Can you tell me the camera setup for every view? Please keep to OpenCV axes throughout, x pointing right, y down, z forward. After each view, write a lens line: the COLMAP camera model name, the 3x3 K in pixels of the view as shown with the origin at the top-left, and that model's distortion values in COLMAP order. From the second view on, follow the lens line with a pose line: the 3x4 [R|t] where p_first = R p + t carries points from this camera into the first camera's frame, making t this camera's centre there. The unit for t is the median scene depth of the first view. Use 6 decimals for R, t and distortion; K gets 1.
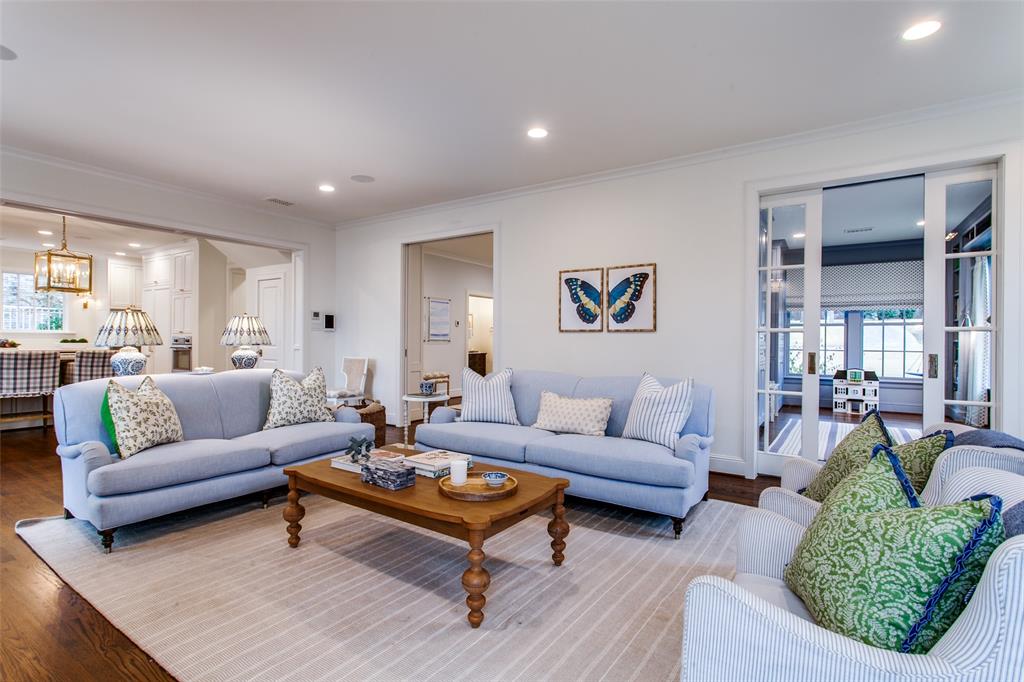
lens RADIAL K [[481.2, 0, 501.5], [0, 481.2, 340.1], [0, 0, 1]] dist [0.000069, 0.001148]
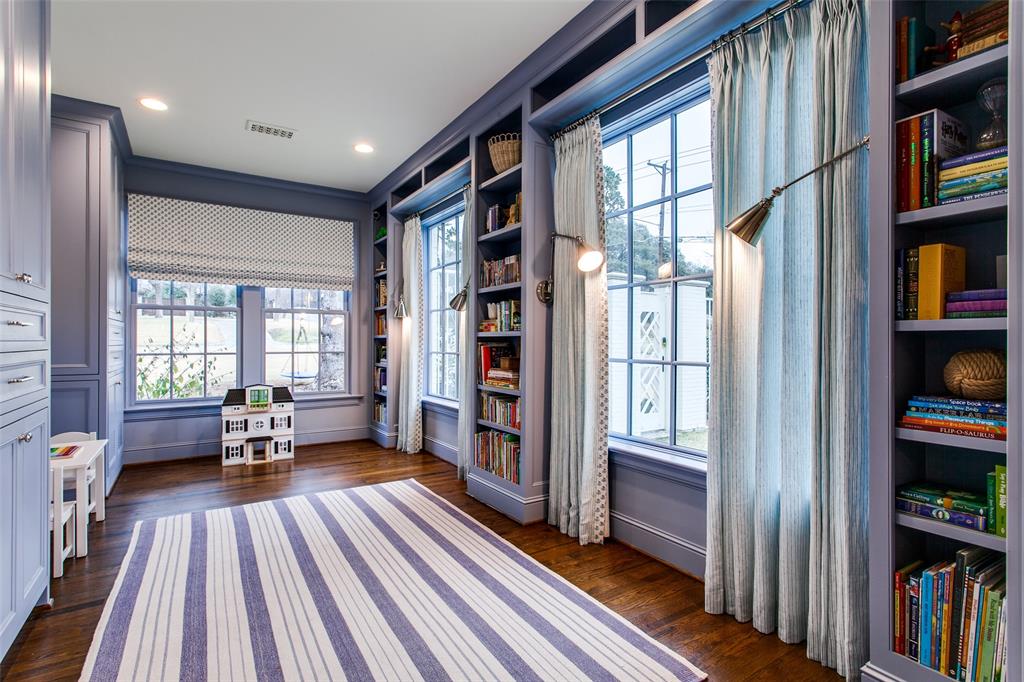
lens RADIAL K [[481.2, 0, 506.2], [0, 481.2, 338.1], [0, 0, 1]] dist [0.000069, 0.001148]
pose [[0.374344, -0.009351, 0.927243, 0.308223], [0.002706, 0.999956, 0.008992, -0.000708], [-0.927286, -0.000856, 0.374353, 0.504209]]
